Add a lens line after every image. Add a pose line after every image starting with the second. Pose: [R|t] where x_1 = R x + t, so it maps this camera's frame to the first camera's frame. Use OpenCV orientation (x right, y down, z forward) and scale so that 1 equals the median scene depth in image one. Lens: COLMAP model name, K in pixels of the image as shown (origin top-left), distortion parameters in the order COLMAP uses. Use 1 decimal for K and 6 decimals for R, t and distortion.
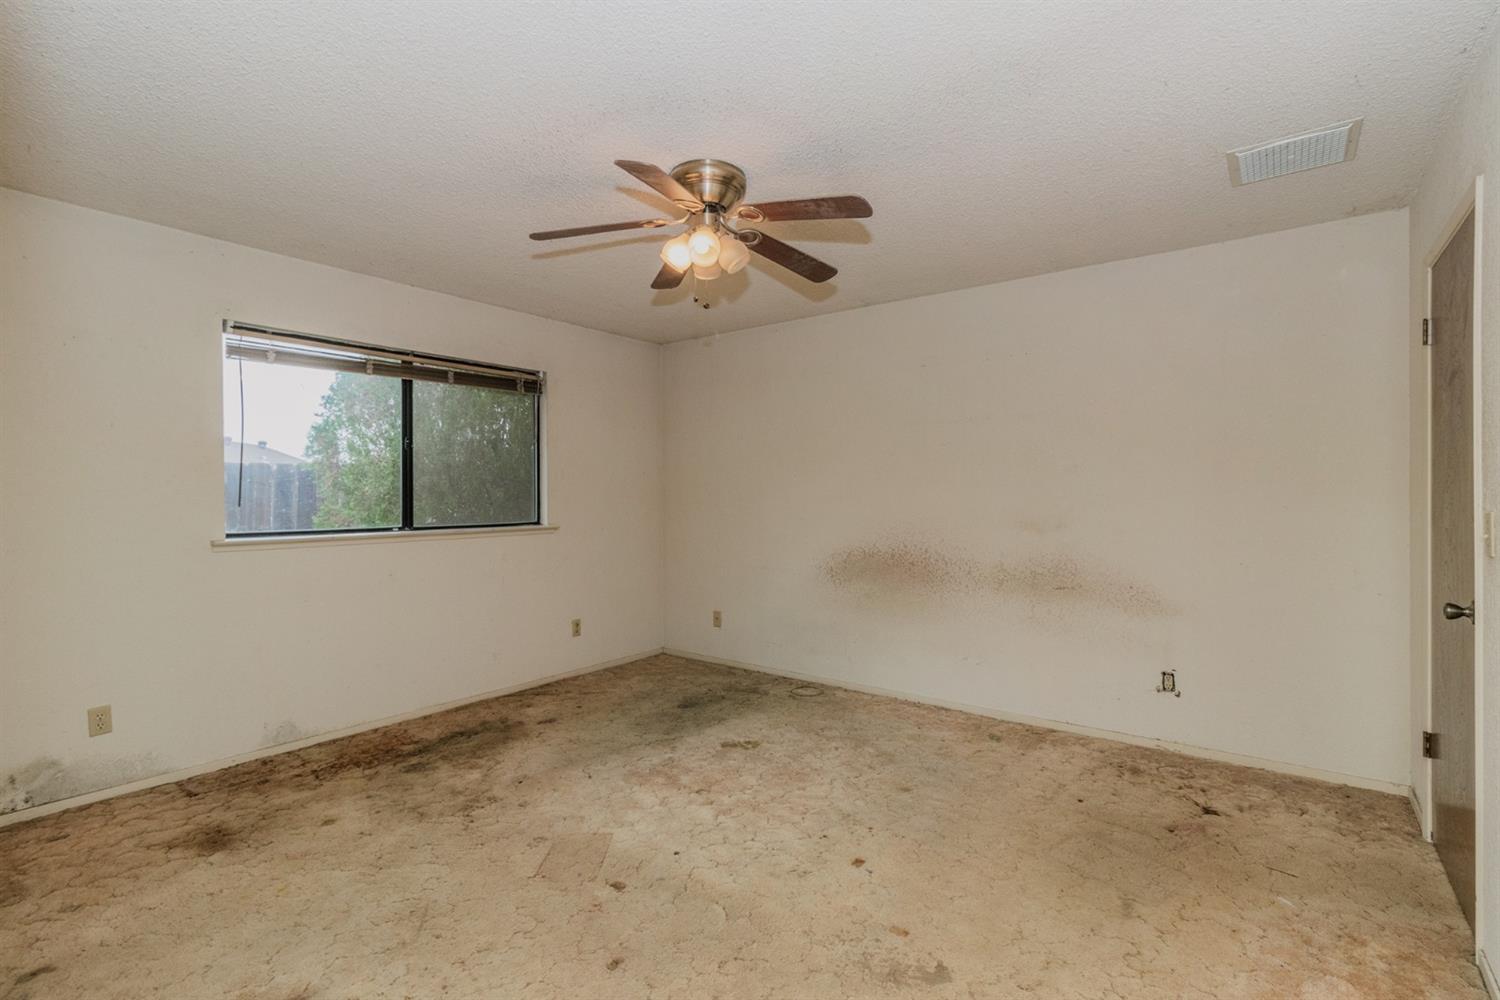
lens RADIAL K [[687.6, 0, 749.8], [0, 687.6, 498.2], [0, 0, 1]] dist [-0.004467, -0.000120]
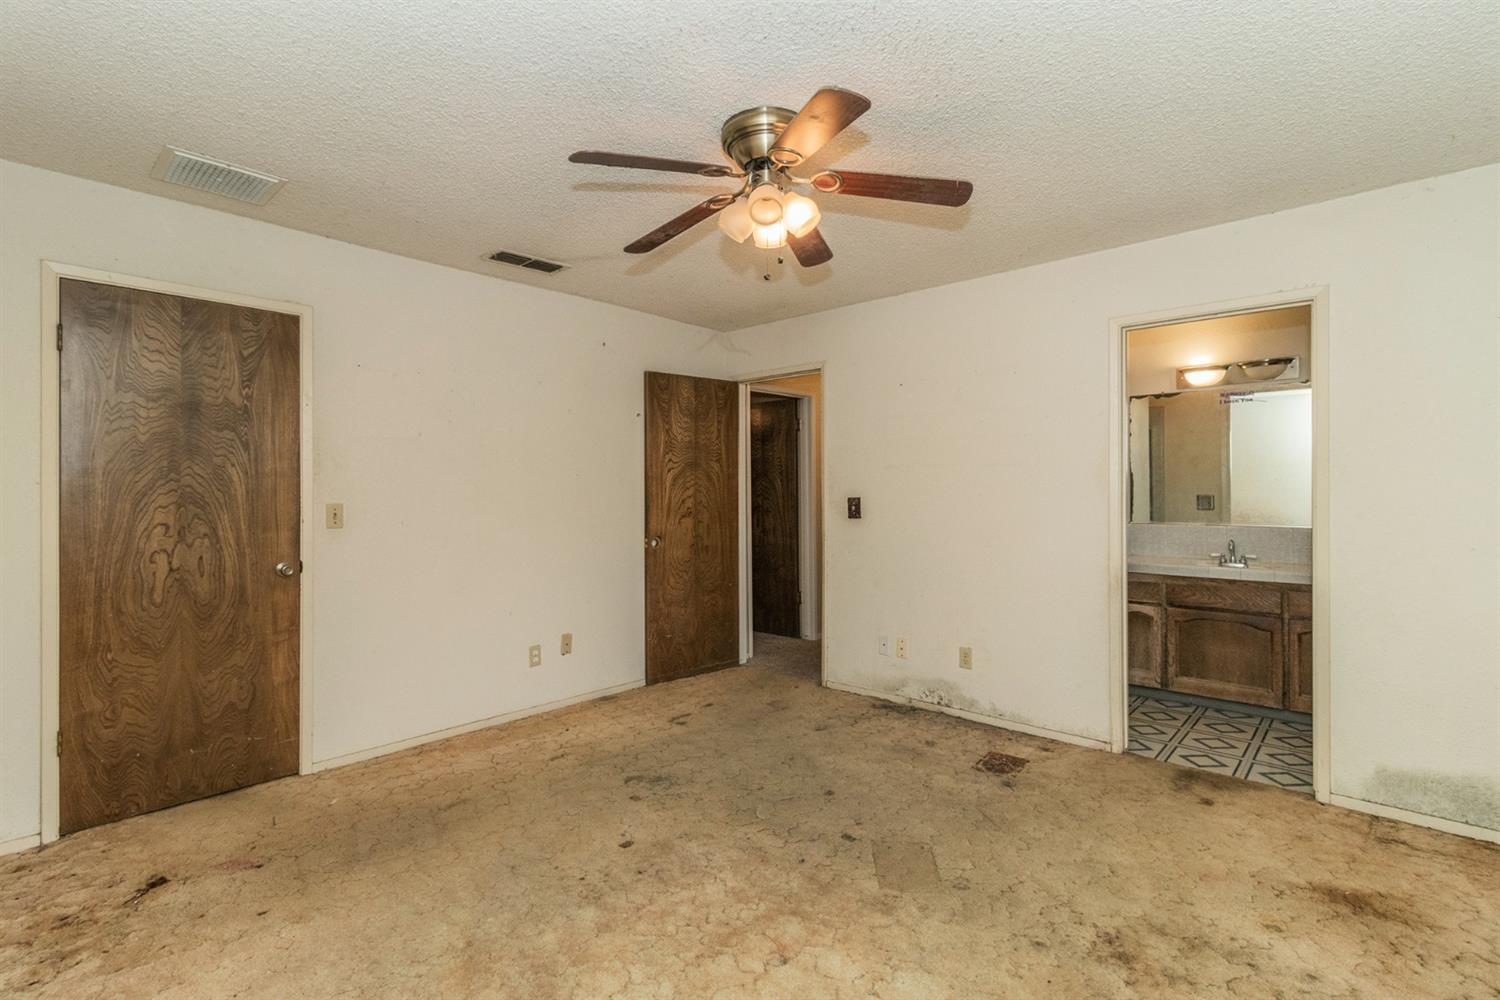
lens RADIAL K [[687.6, 0, 747.3], [0, 687.6, 490.7], [0, 0, 1]] dist [-0.004467, -0.000120]
pose [[-0.995528, 0.004309, 0.094372, -0.132036], [0.005340, 0.999929, 0.010681, -0.020849], [-0.094319, 0.011137, -0.995480, 2.090920]]
